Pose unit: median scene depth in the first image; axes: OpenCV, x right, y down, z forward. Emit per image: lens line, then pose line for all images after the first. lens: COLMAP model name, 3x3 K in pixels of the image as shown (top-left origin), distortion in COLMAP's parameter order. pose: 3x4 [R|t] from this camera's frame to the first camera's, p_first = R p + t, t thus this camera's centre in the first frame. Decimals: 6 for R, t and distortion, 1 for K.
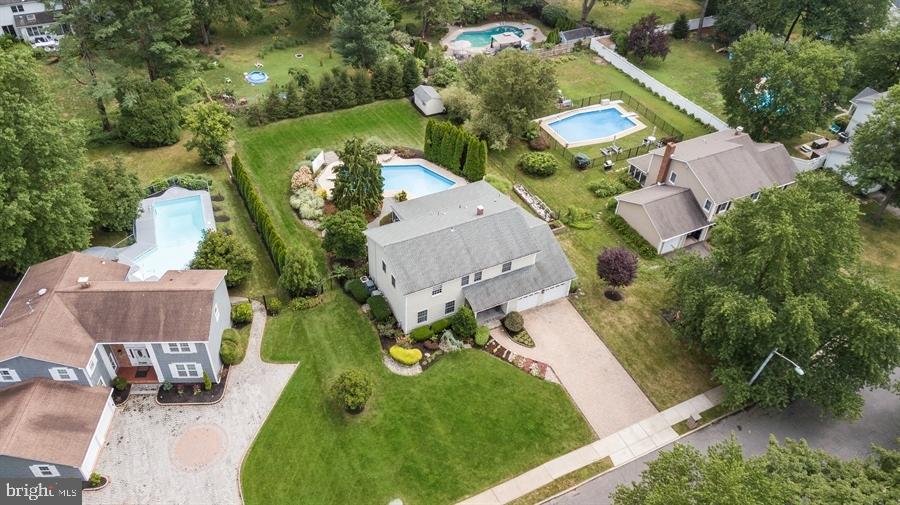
lens RADIAL K [[693.8, 0, 449.6], [0, 693.8, 254.5], [0, 0, 1]] dist [0.035395, -0.003264]
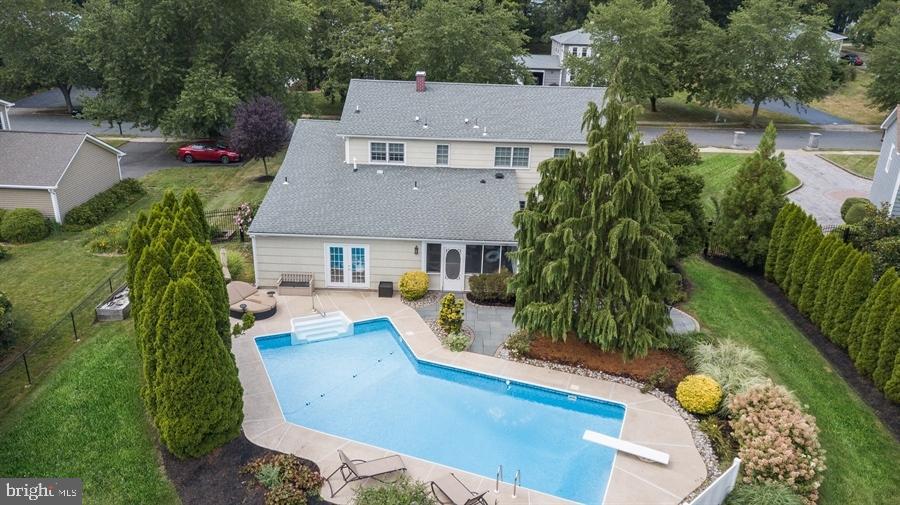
lens RADIAL K [[693.8, 0, 452.2], [0, 693.8, 255.7], [0, 0, 1]] dist [0.035395, -0.003264]
pose [[-0.880957, -0.233312, 0.411680, -0.241725], [0.261724, 0.484566, 0.834683, -0.457883], [-0.394228, 0.843067, -0.365819, 1.321556]]
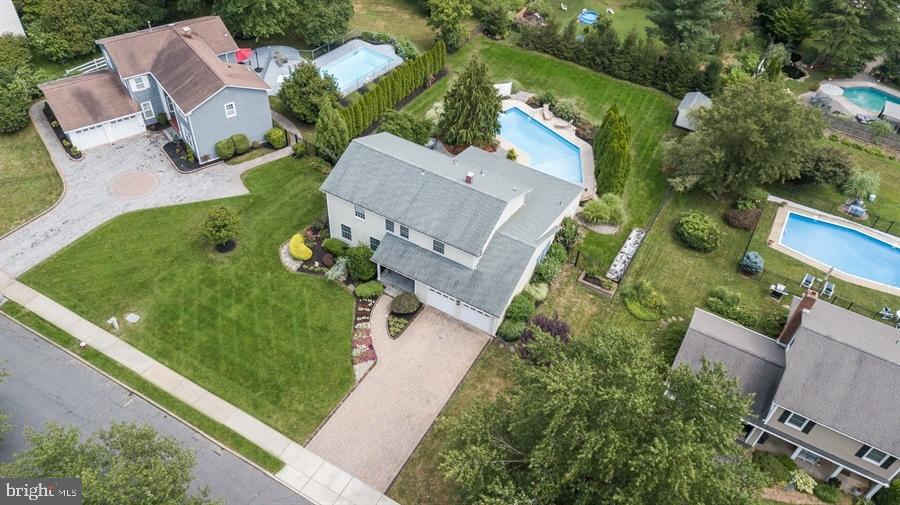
lens RADIAL K [[693.8, 0, 451.3], [0, 693.8, 255.8], [0, 0, 1]] dist [0.035395, -0.003264]
pose [[0.550685, 0.575857, -0.604264, 0.586148], [-0.577725, 0.785454, 0.222029, -0.162474], [0.602478, 0.226830, 0.765225, 0.383214]]
